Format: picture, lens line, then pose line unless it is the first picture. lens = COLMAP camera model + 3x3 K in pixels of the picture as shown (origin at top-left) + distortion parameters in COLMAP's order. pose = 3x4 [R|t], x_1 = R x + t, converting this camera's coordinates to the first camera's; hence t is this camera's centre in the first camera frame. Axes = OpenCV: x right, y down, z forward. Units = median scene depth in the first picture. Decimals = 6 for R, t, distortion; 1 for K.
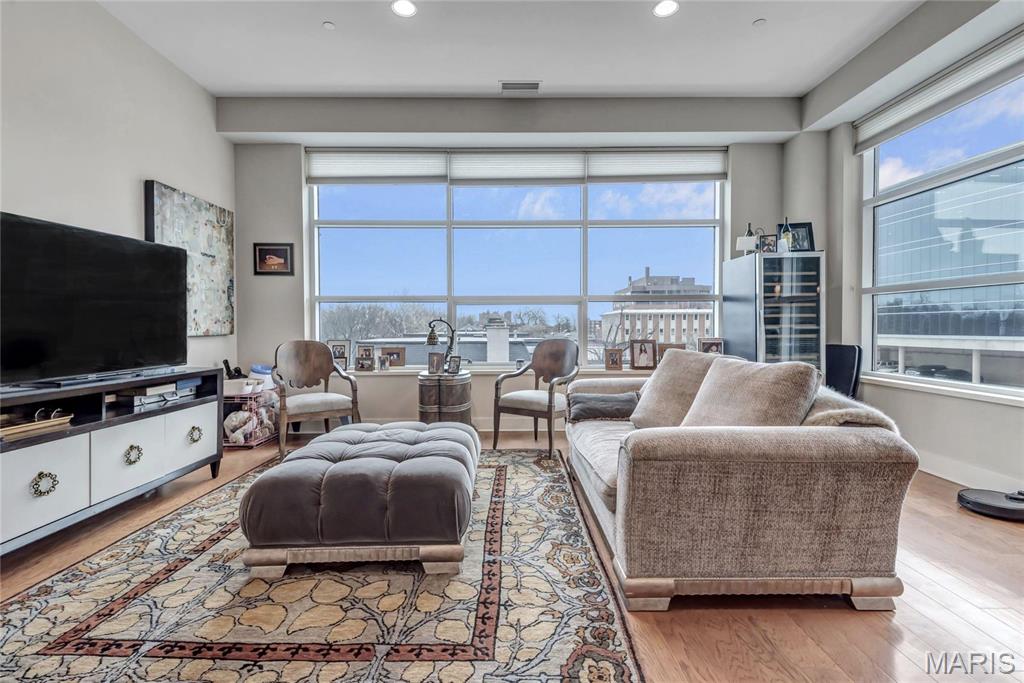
lens RADIAL K [[479.2, 0, 512.0], [0, 479.2, 341.5], [0, 0, 1]] dist [0.026218, -0.014054]
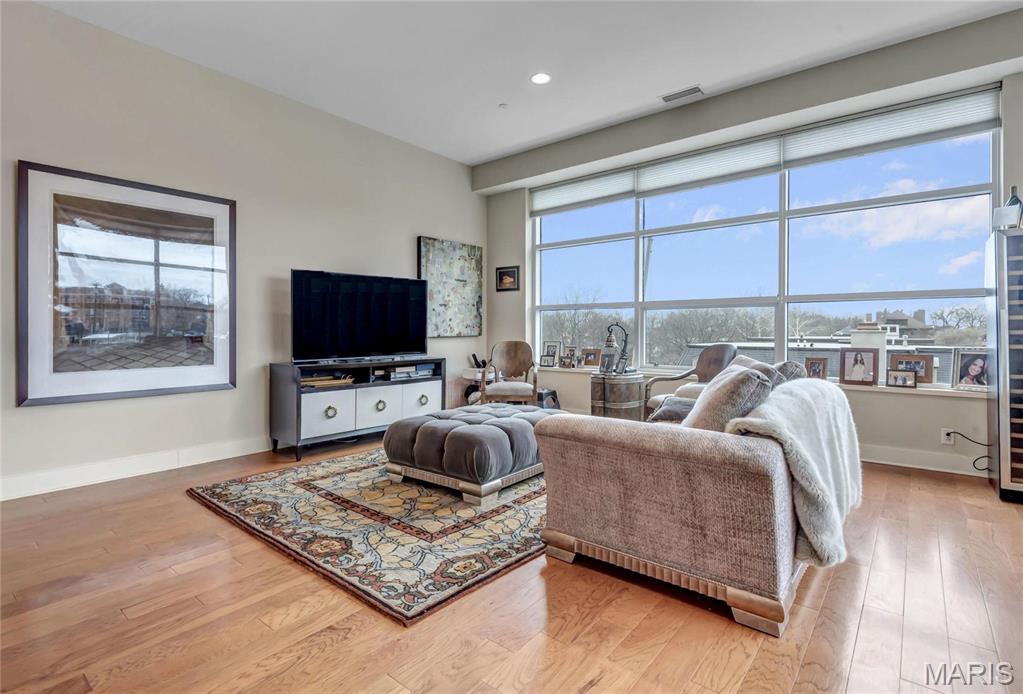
lens RADIAL K [[498.6, 0, 511.3], [0, 498.6, 338.2], [0, 0, 1]] dist [0.053663, -0.036002]
pose [[0.769159, 0.013914, -0.638906, 0.461654], [-0.022903, 0.999721, -0.005801, -0.001993], [0.638647, 0.019095, 0.769263, -0.042153]]
